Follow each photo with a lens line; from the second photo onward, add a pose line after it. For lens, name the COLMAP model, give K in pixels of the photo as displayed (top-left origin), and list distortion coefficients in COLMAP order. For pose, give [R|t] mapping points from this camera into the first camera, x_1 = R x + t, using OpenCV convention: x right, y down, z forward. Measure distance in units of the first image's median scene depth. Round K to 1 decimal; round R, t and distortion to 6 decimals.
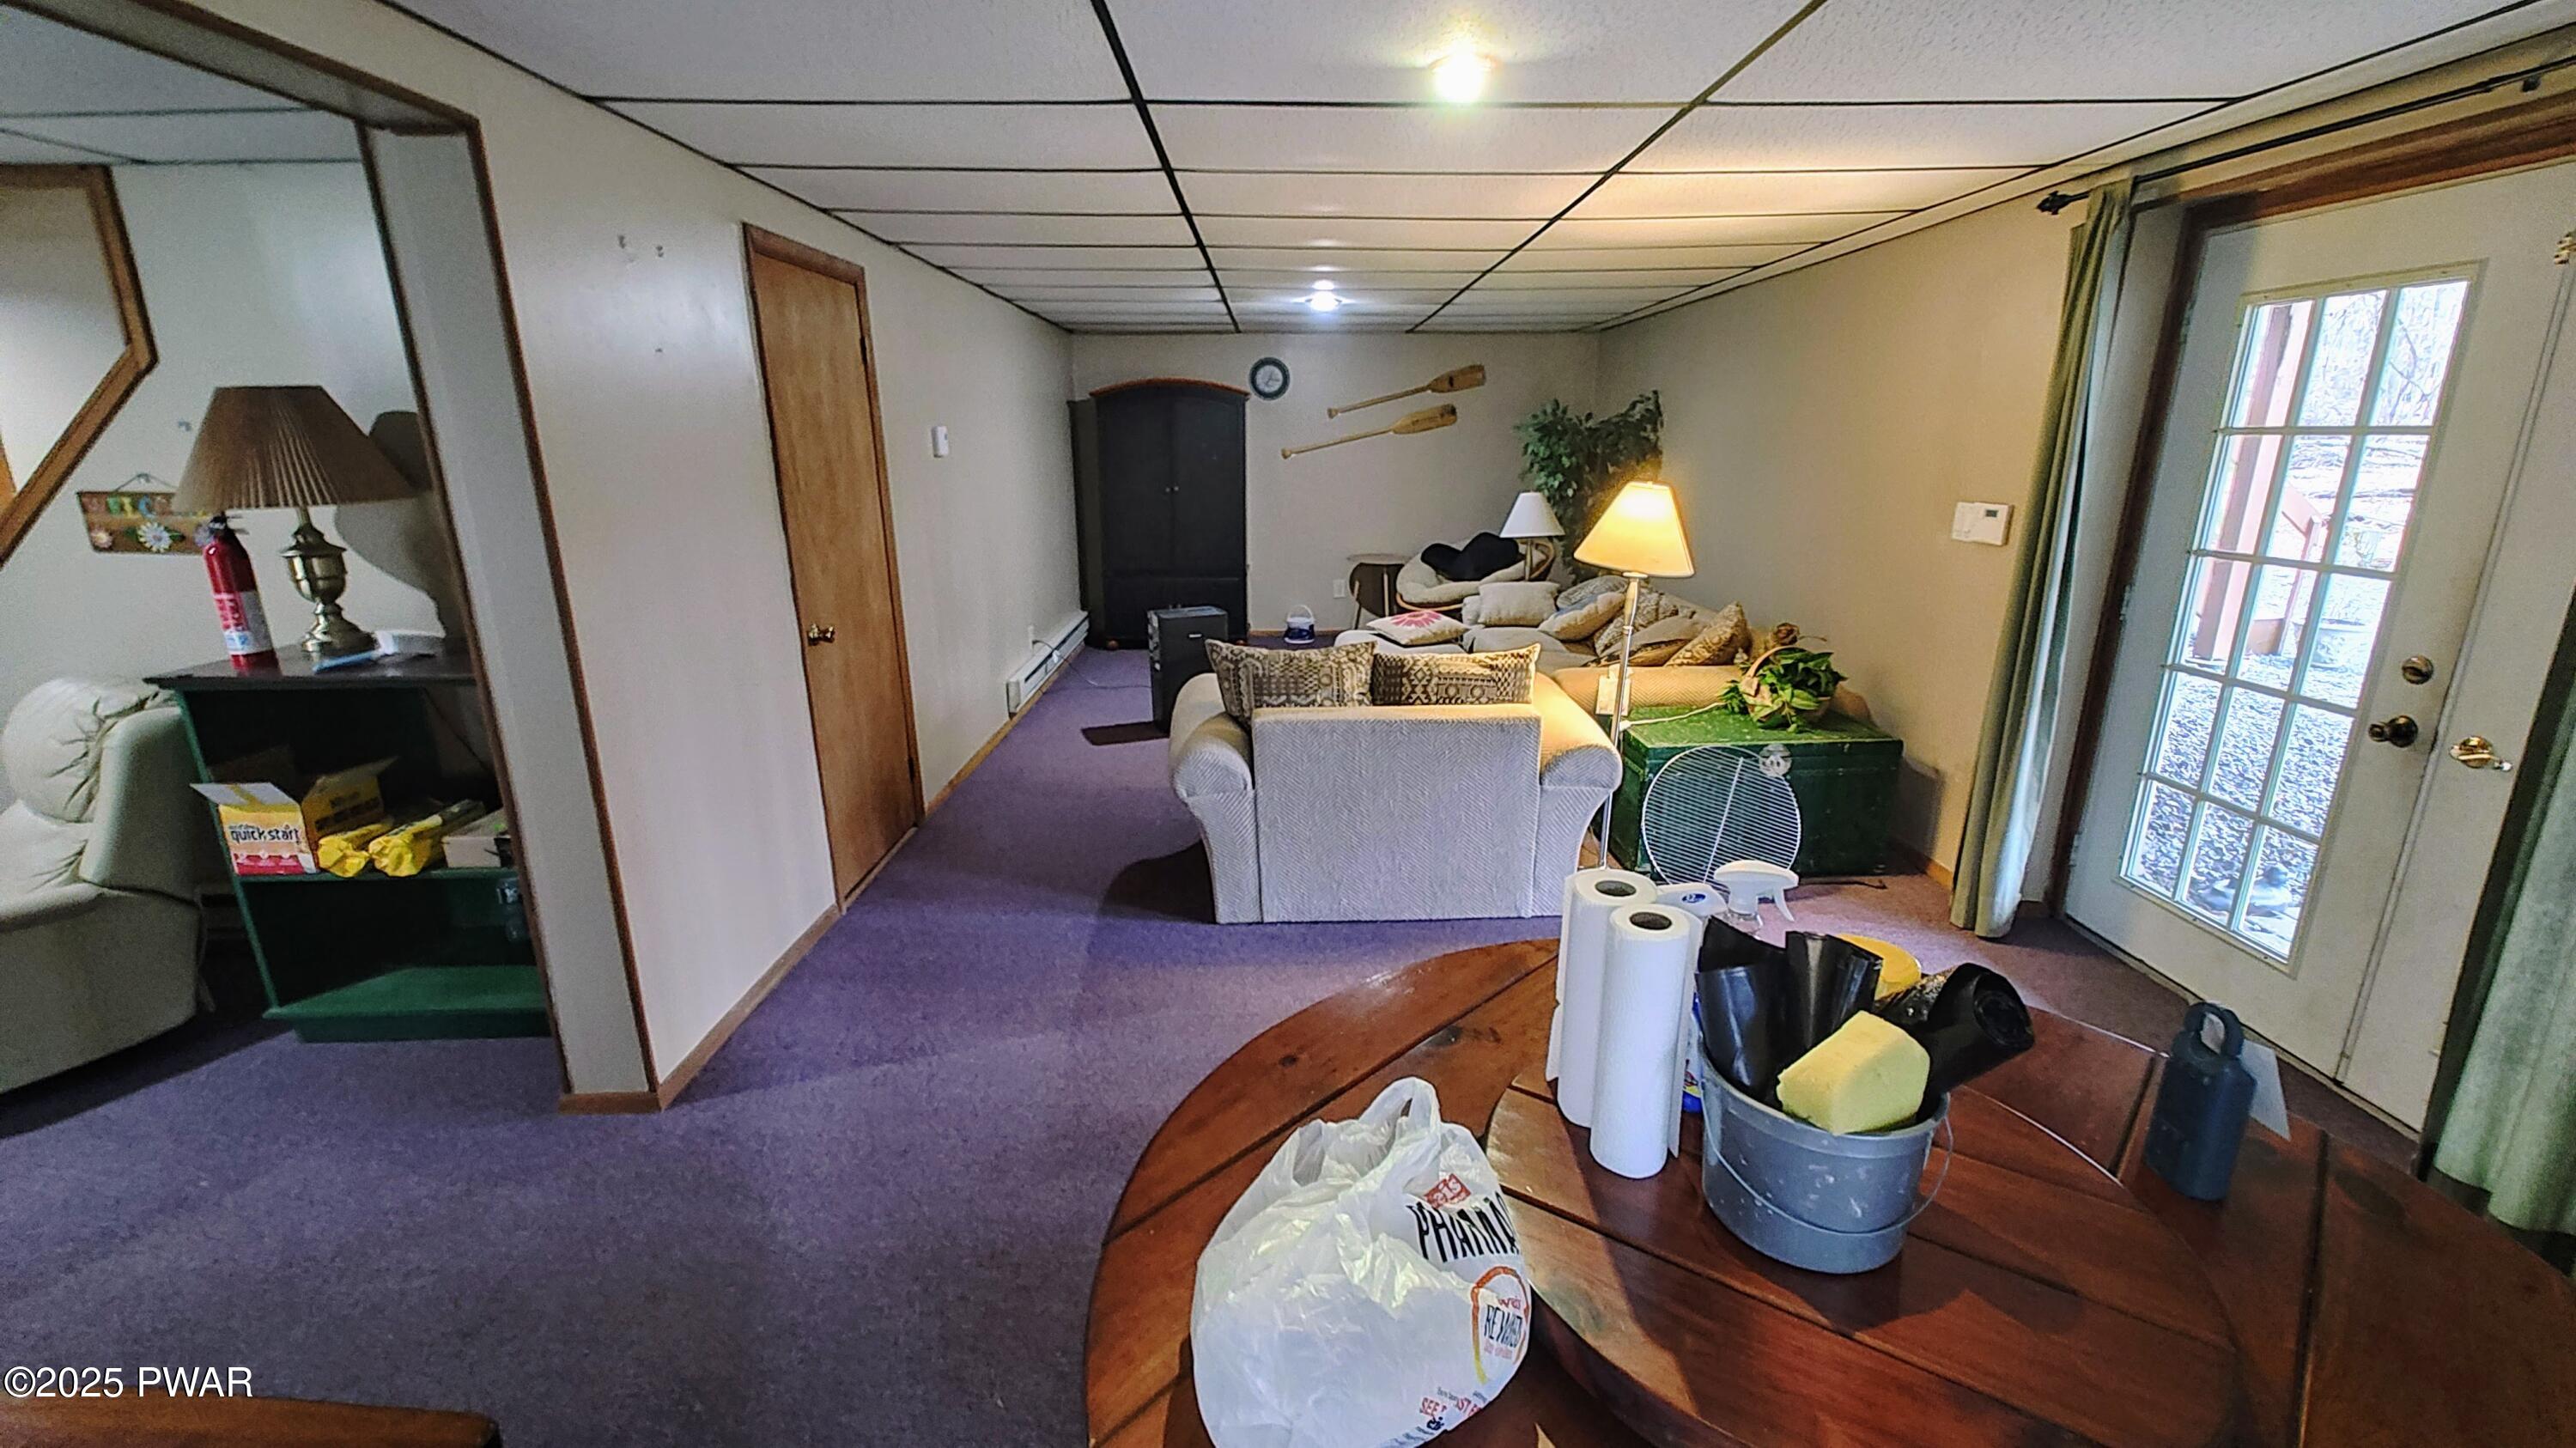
lens RADIAL K [[1079.0, 0, 1298.0], [0, 1079.0, 719.6], [0, 0, 1]] dist [0.003183, 0.000703]
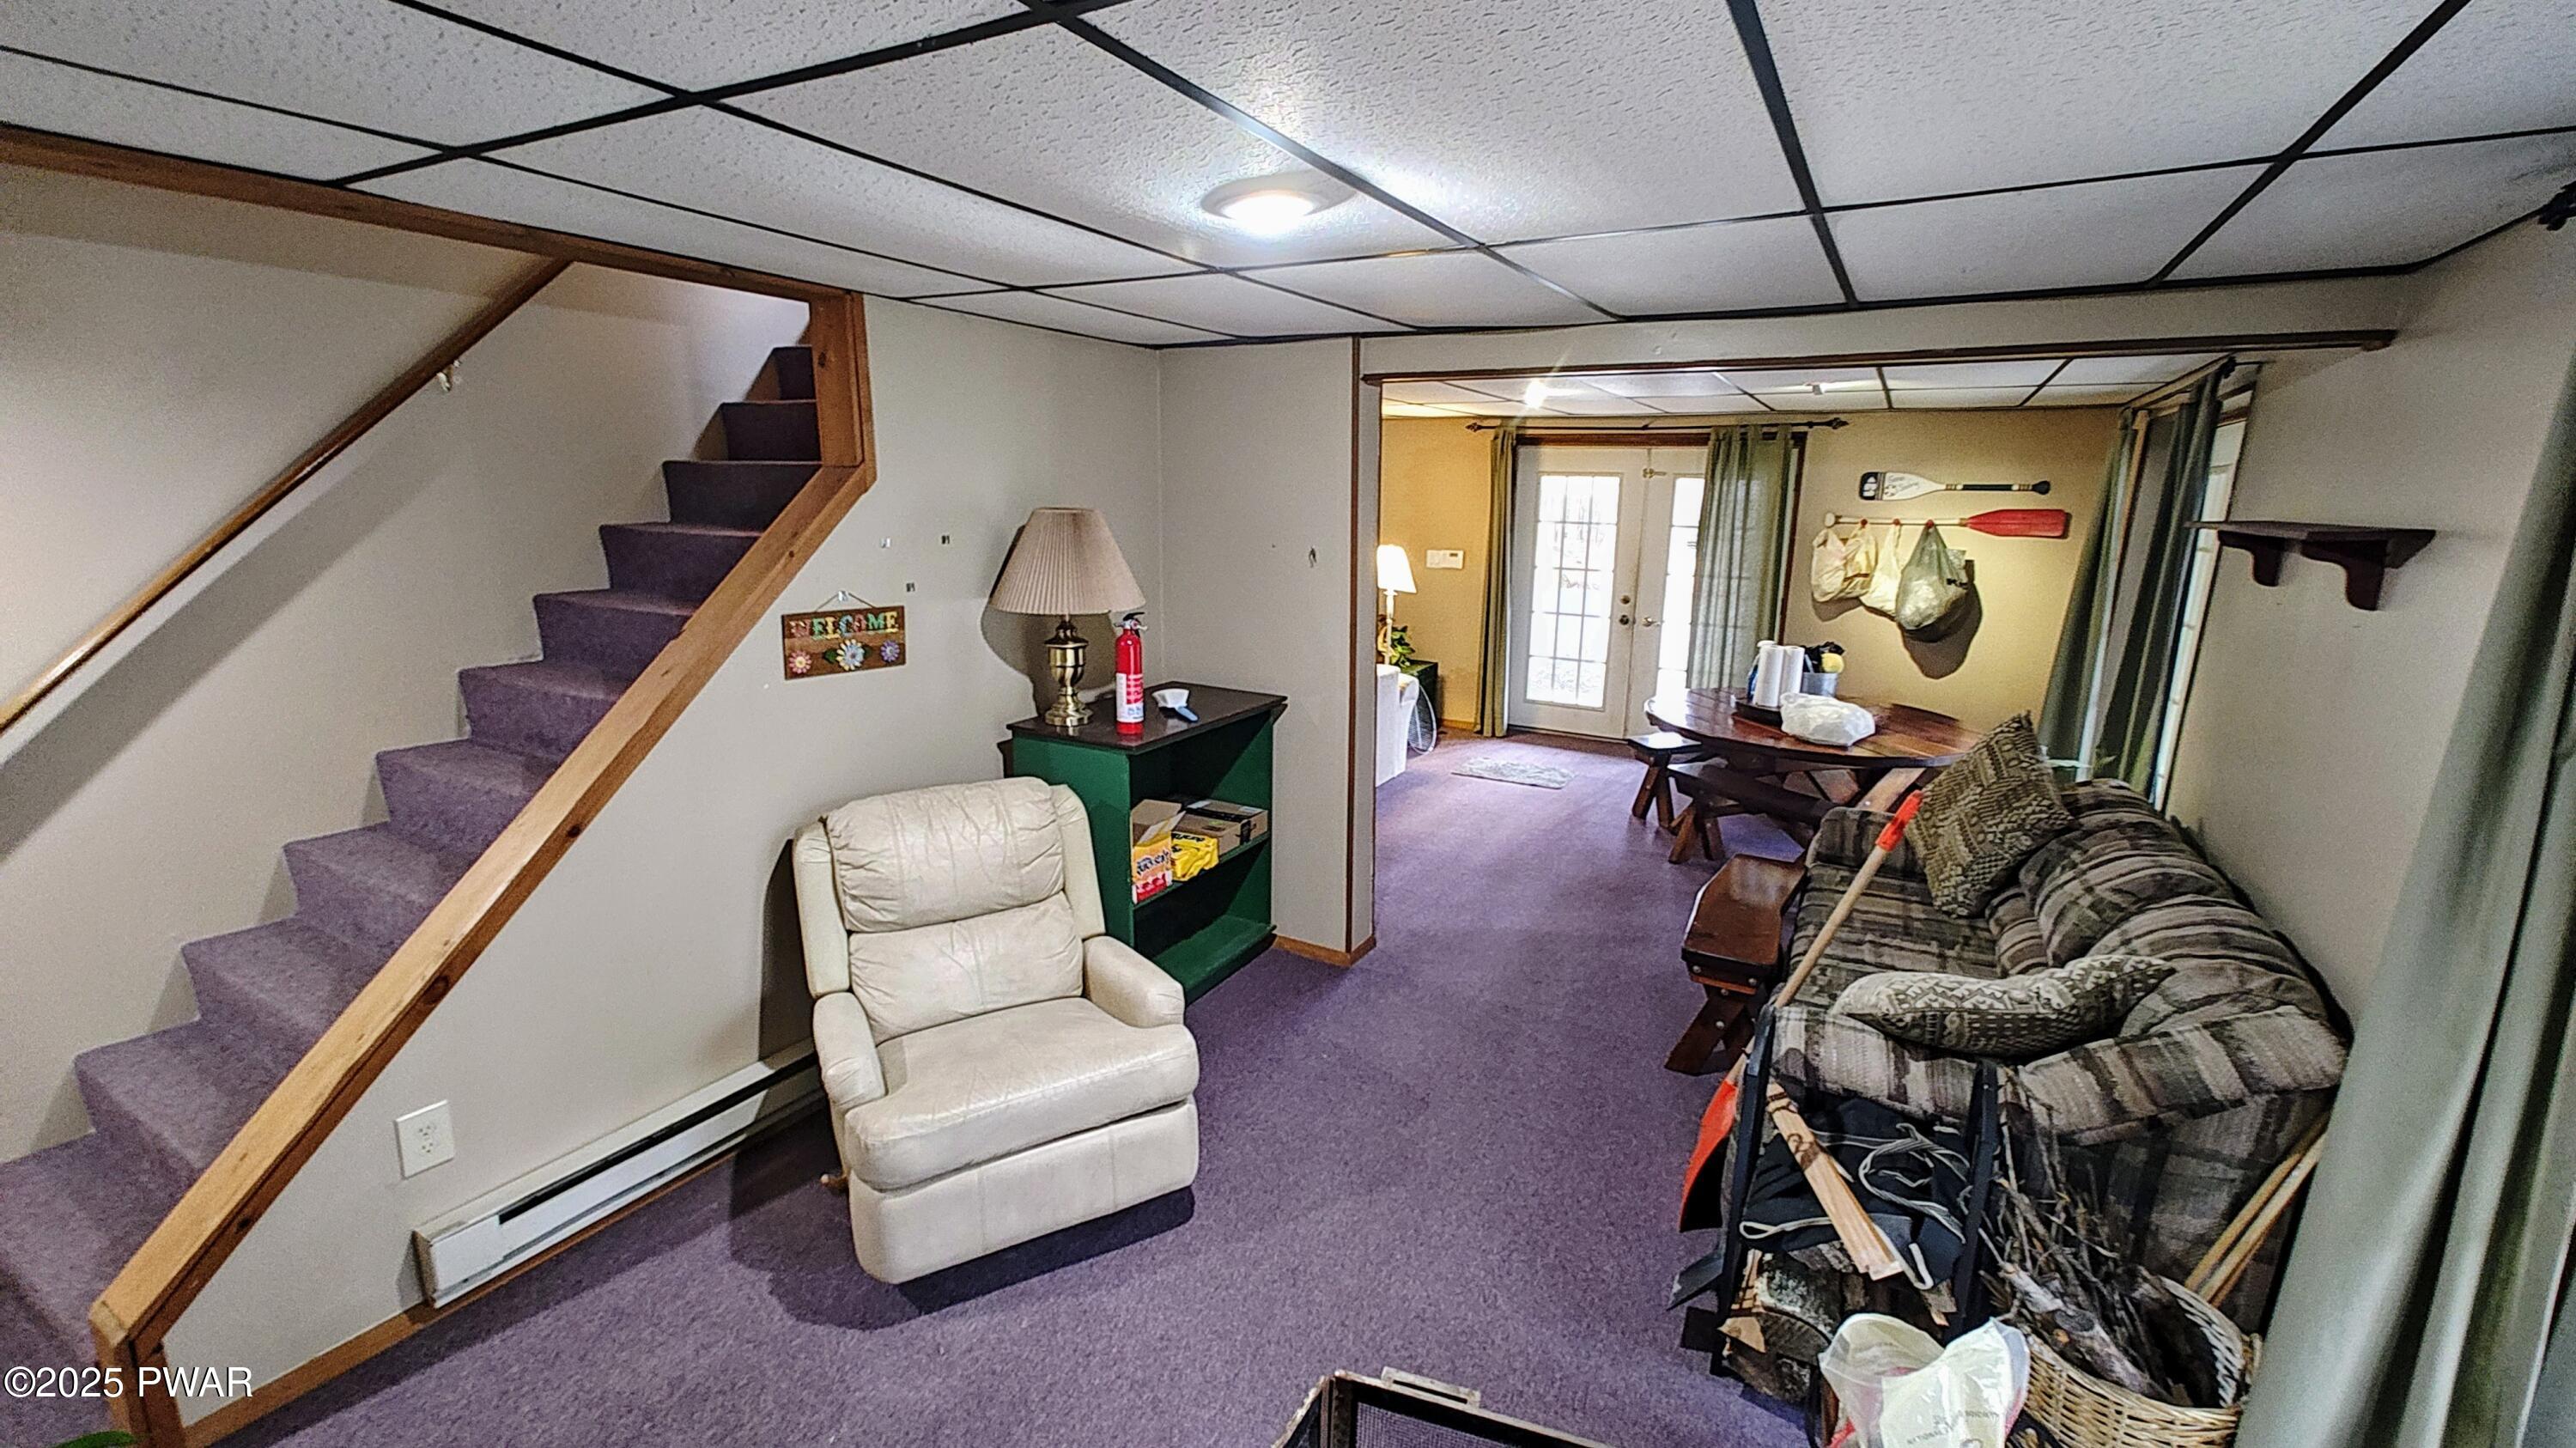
lens RADIAL K [[1065.7, 0, 1295.5], [0, 1065.7, 723.2], [0, 0, 1]] dist [0.004890, 0.000252]
pose [[0.513918, -0.172005, 0.840418, -1.678591], [0.207883, 0.975461, 0.072523, -0.095422], [-0.832270, 0.137438, 0.537064, 0.158029]]
